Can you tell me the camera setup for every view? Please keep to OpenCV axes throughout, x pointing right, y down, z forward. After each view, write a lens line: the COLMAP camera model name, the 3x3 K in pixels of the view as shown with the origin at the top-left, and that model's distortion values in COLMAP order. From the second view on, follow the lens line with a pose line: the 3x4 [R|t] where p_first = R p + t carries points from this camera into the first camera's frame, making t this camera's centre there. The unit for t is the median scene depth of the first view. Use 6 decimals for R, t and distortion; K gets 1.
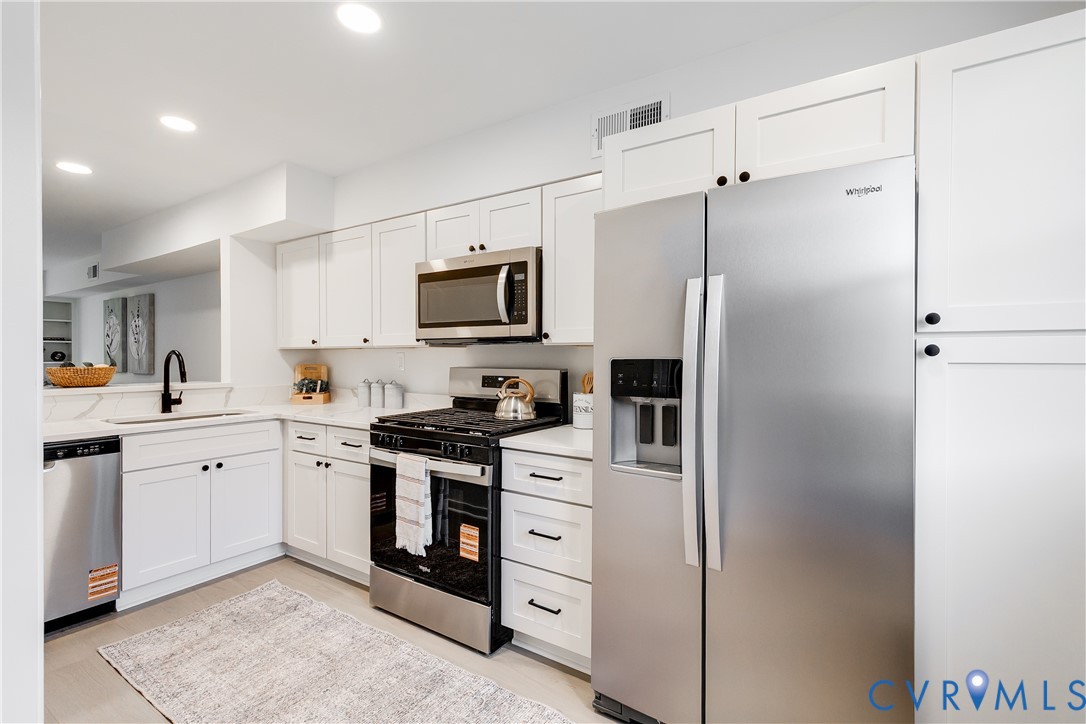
lens RADIAL K [[499.3, 0, 558.7], [0, 499.3, 361.0], [0, 0, 1]] dist [0.000306, -0.000728]
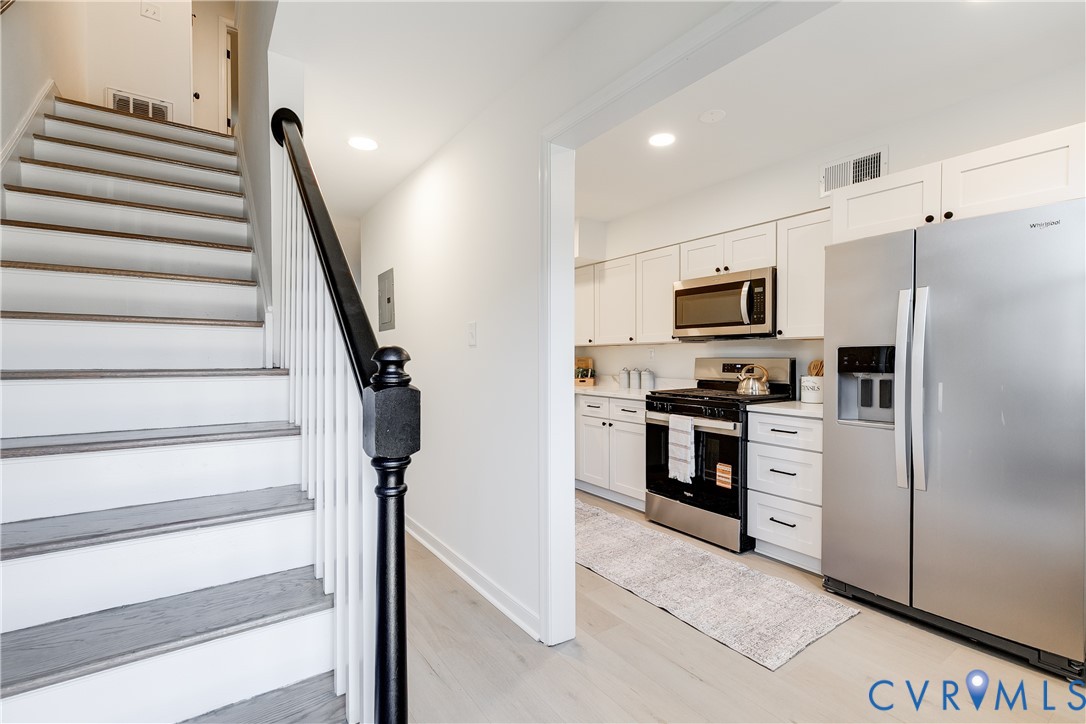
lens RADIAL K [[499.3, 0, 550.3], [0, 499.3, 363.8], [0, 0, 1]] dist [0.000306, -0.000728]
pose [[0.923930, 0.002460, -0.382553, -0.080793], [-0.000578, 0.999987, 0.005033, 0.027355], [0.382561, -0.004429, 0.923920, -0.474681]]
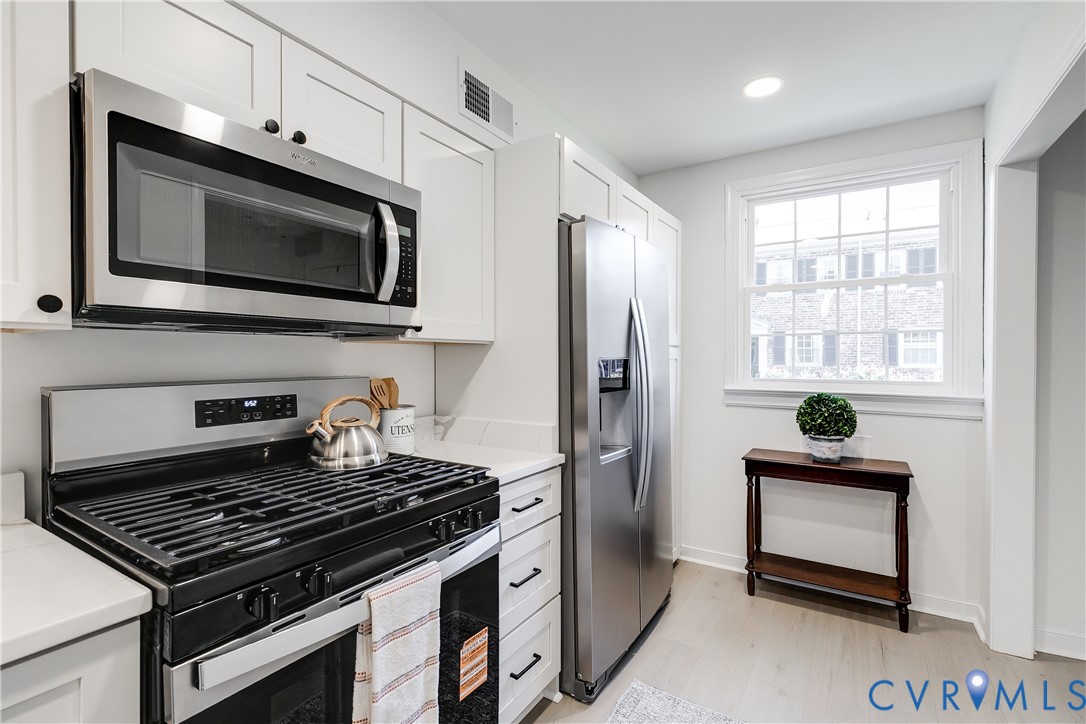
lens RADIAL K [[499.3, 0, 546.8], [0, 499.3, 361.1], [0, 0, 1]] dist [0.000306, -0.000728]
pose [[0.026893, -0.028217, 0.999240, -0.691291], [0.004215, 0.999596, 0.028114, -0.021081], [-0.999629, 0.003455, 0.027001, 0.793755]]
